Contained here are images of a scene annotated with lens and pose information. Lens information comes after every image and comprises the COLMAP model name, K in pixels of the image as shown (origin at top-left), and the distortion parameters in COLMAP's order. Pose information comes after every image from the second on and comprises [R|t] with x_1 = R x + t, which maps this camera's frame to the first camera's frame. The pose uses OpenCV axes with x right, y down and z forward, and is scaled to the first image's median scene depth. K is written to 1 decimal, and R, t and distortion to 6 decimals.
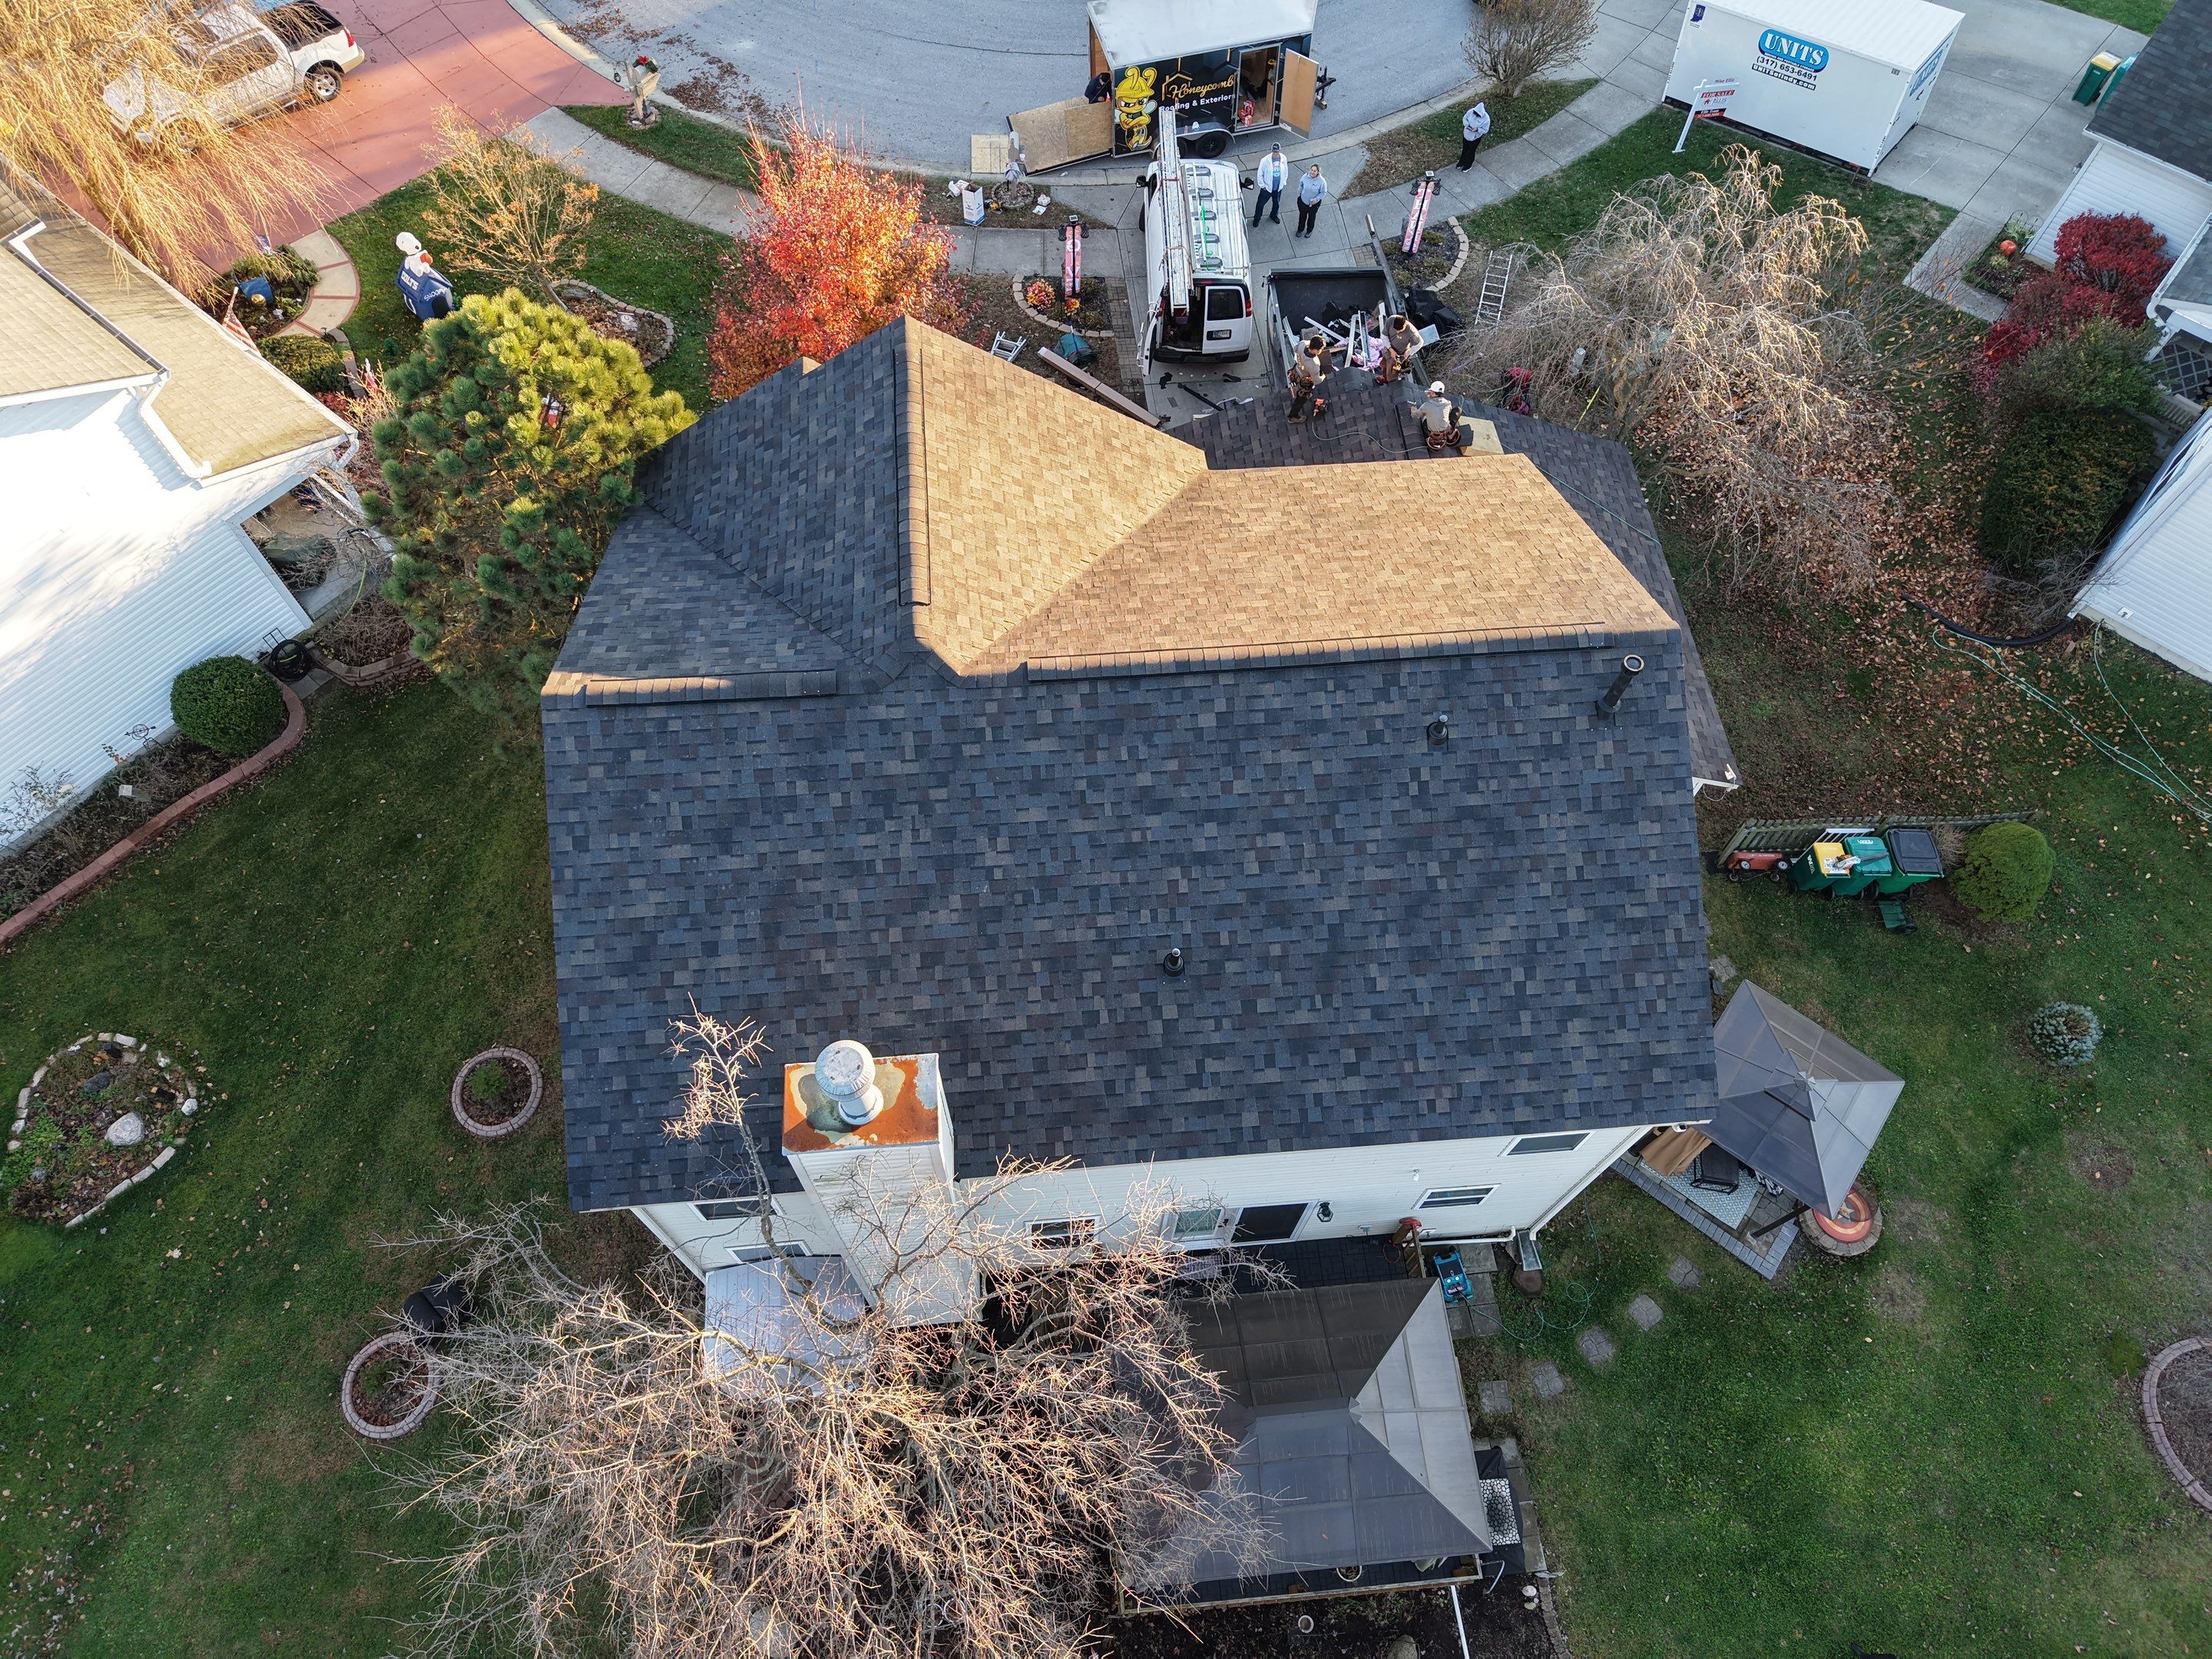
lens RADIAL K [[1502.3, 0, 1096.3], [0, 1502.3, 829.5], [0, 0, 1]] dist [0.028502, -0.017465]
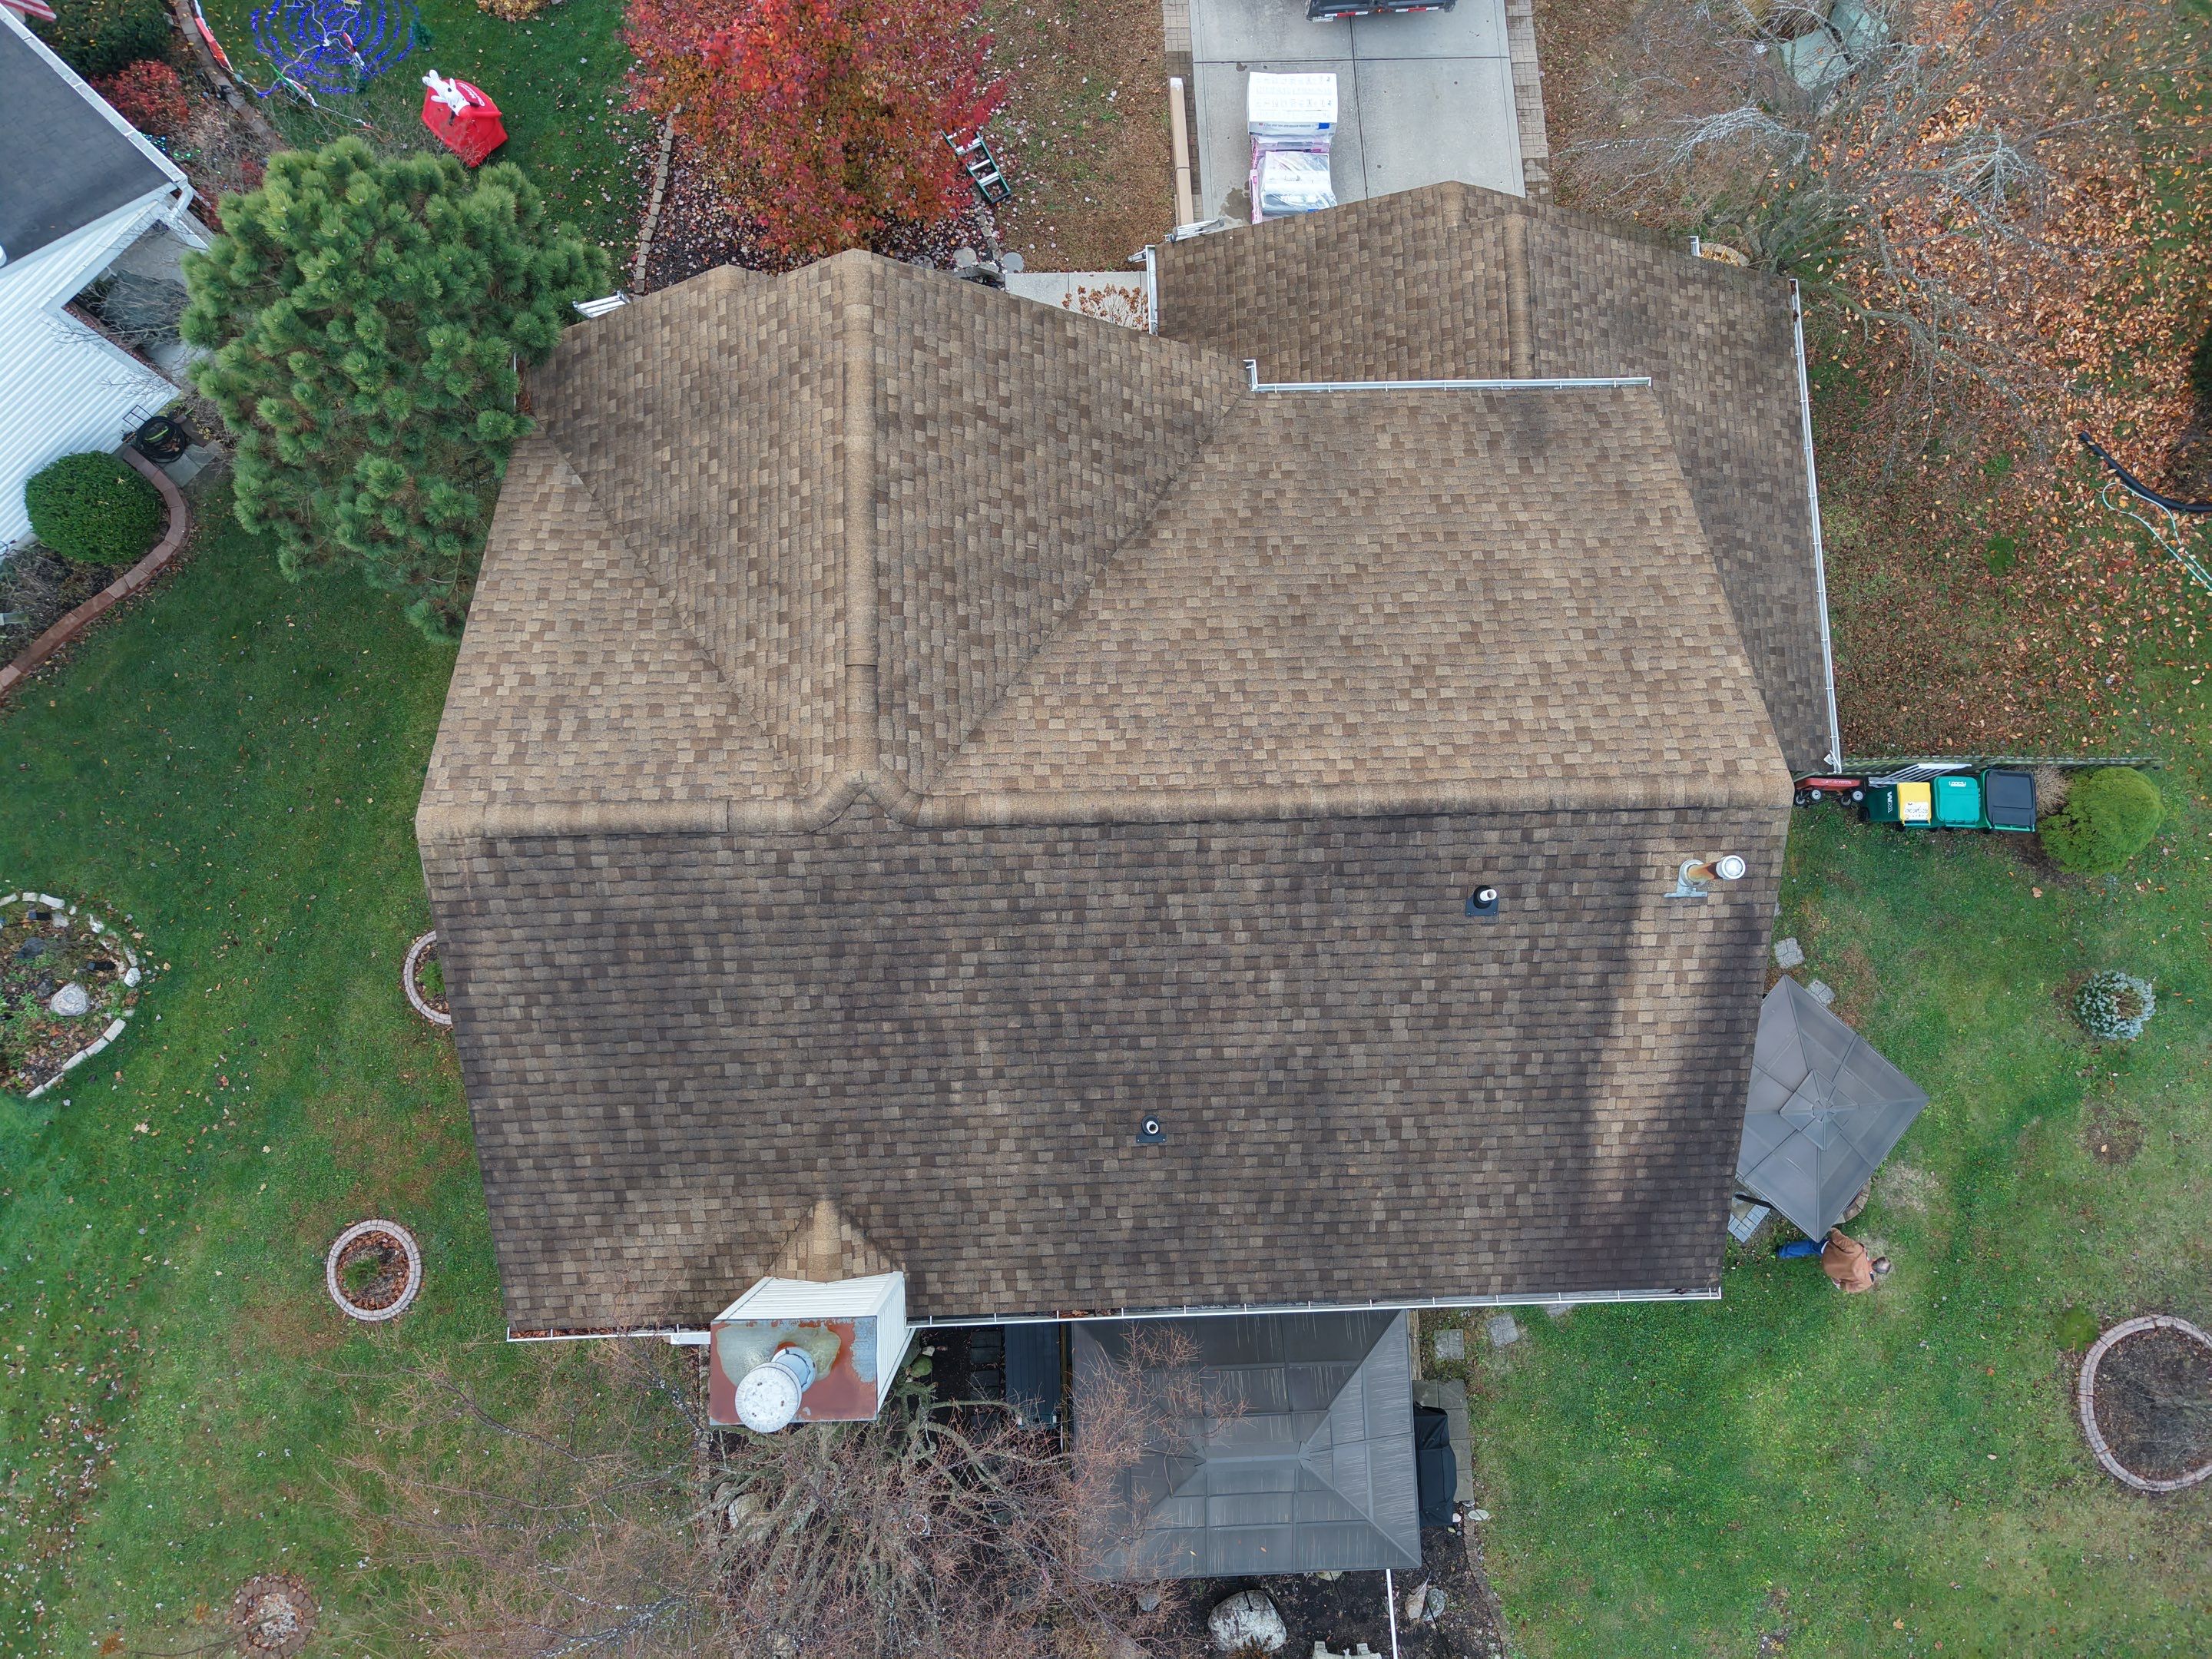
lens RADIAL K [[1512.2, 0, 1101.8], [0, 1512.2, 835.3], [0, 0, 1]] dist [0.006516, 0.000375]
pose [[0.998456, 0.055528, -0.001765, 0.009911], [-0.050761, 0.924729, 0.377226, -0.302819], [0.022579, -0.376553, 0.926120, 0.166630]]
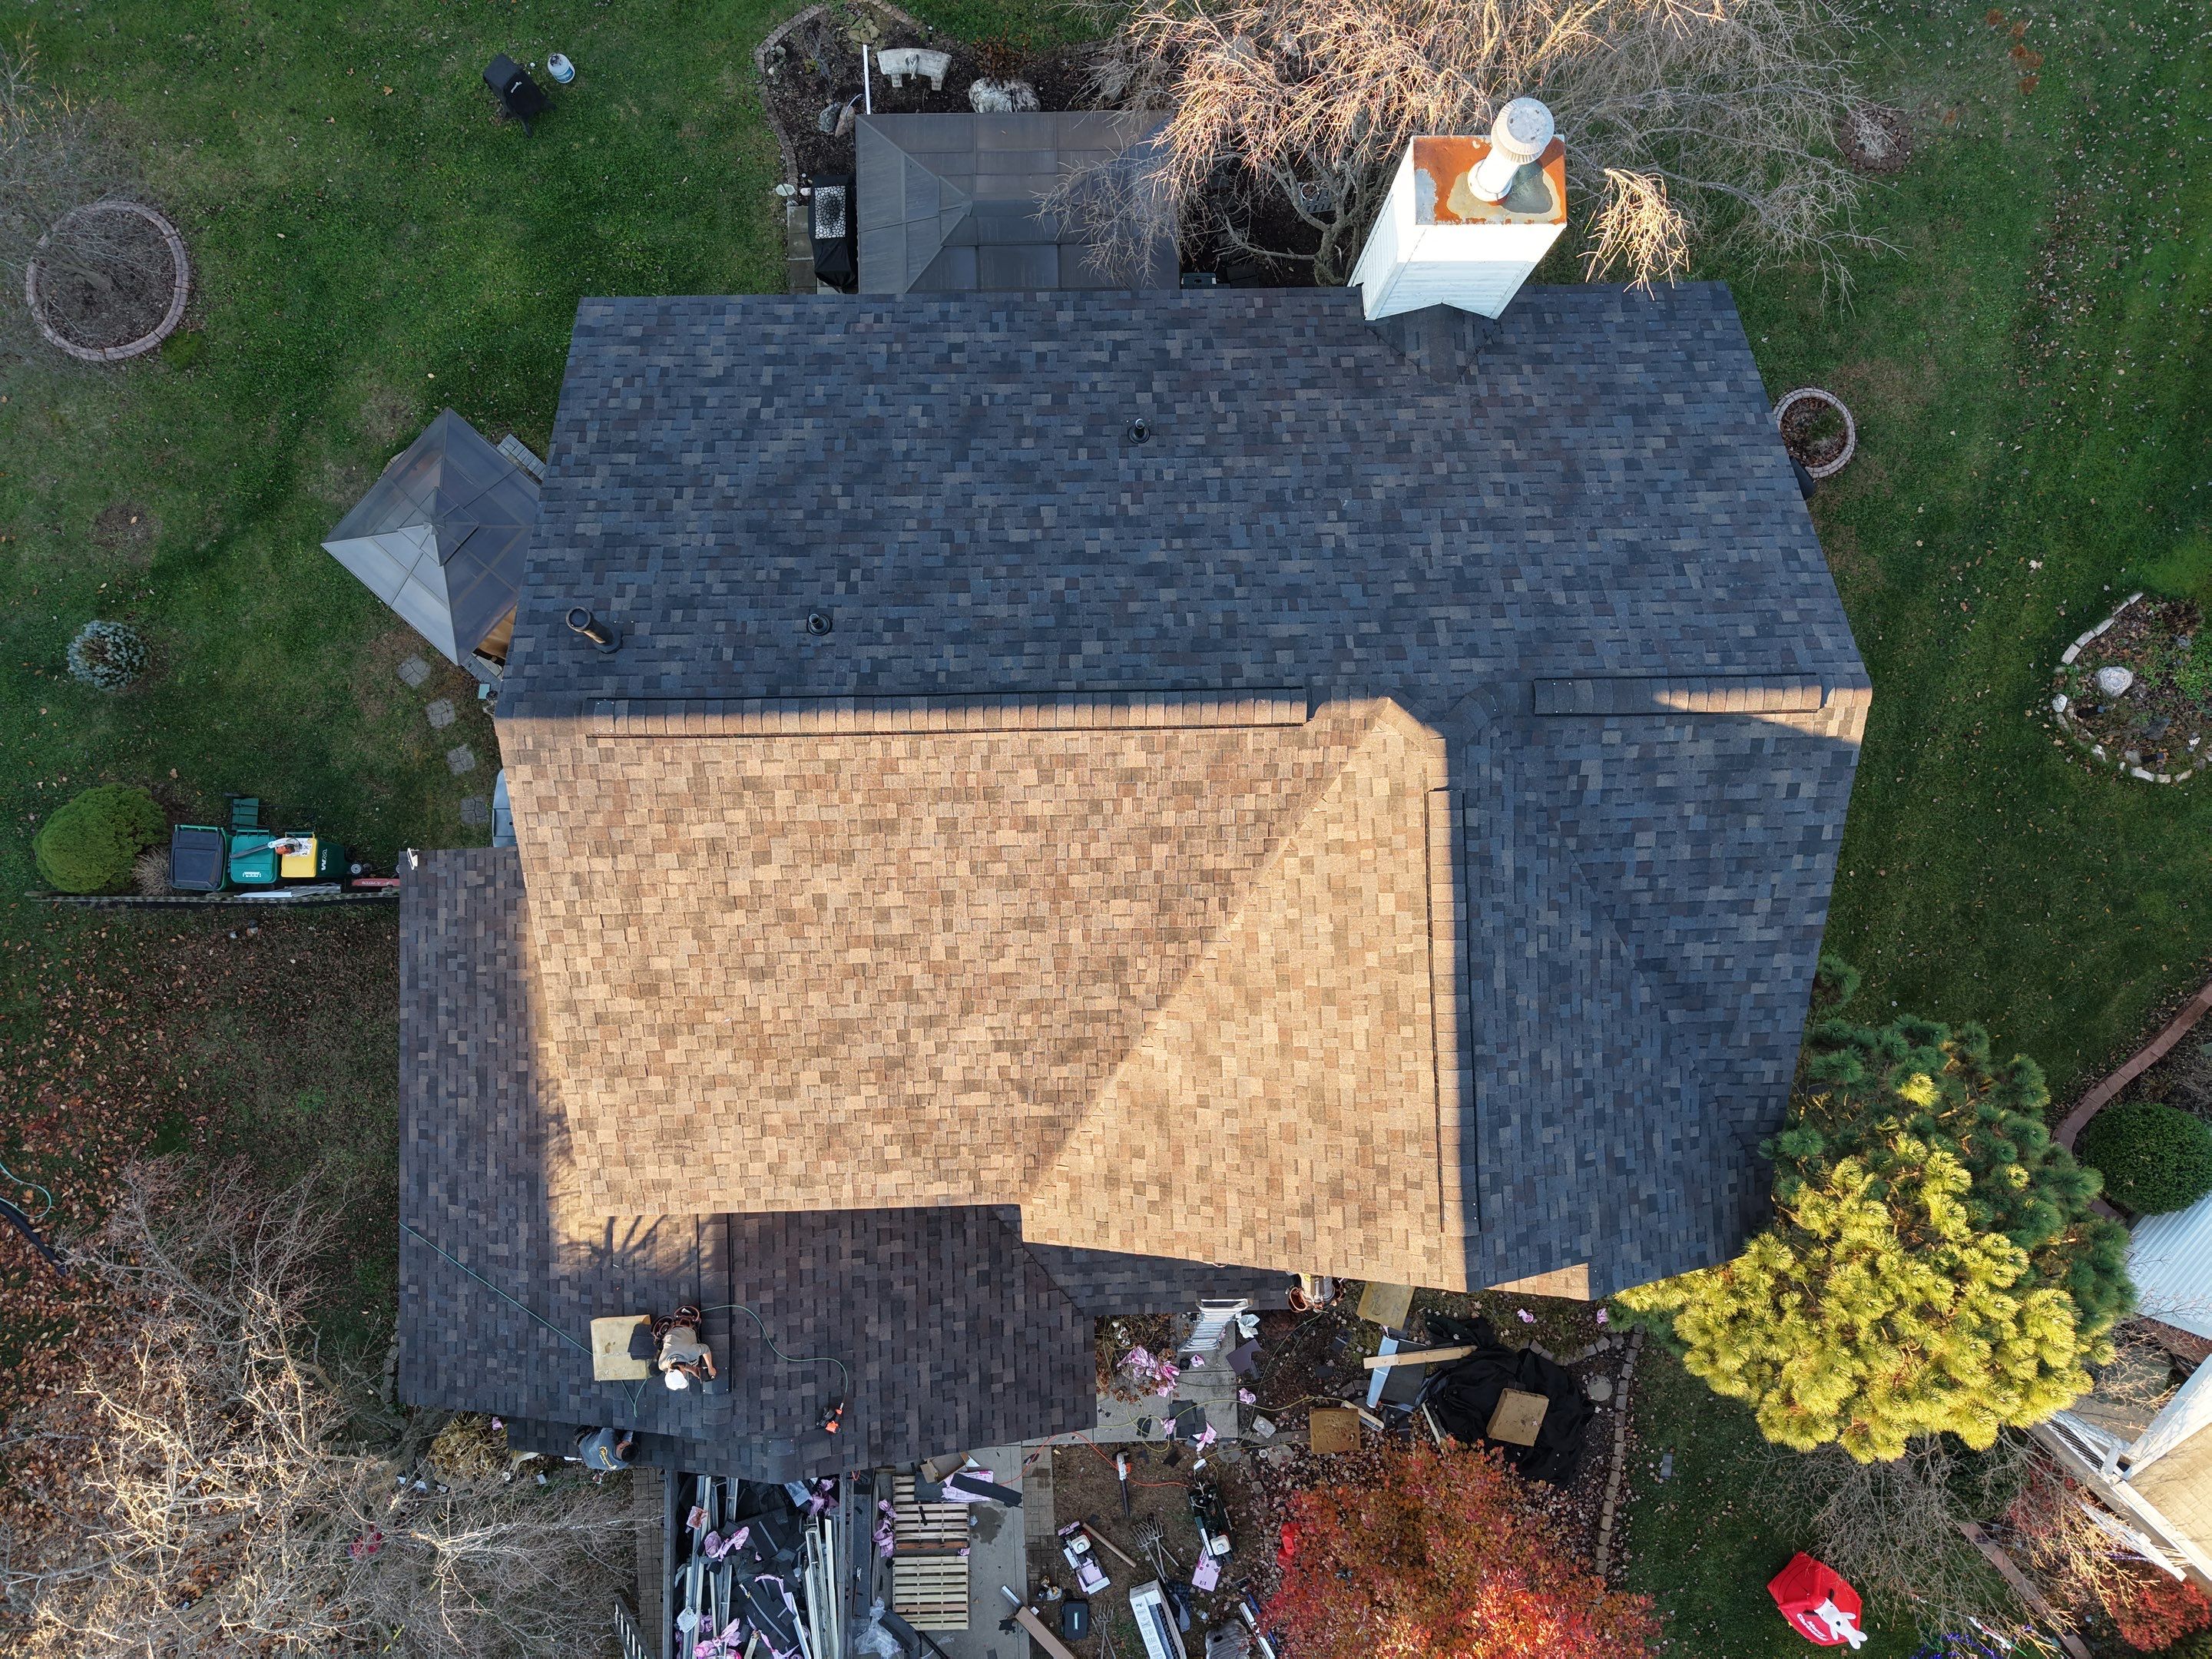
lens RADIAL K [[1512.2, 0, 1101.8], [0, 1512.2, 835.3], [0, 0, 1]] dist [0.006516, 0.000375]
pose [[-0.997135, -0.062171, -0.043081, 0.073964], [0.029409, -0.843419, 0.536451, -0.464027], [-0.069687, 0.533647, 0.842831, 0.254501]]
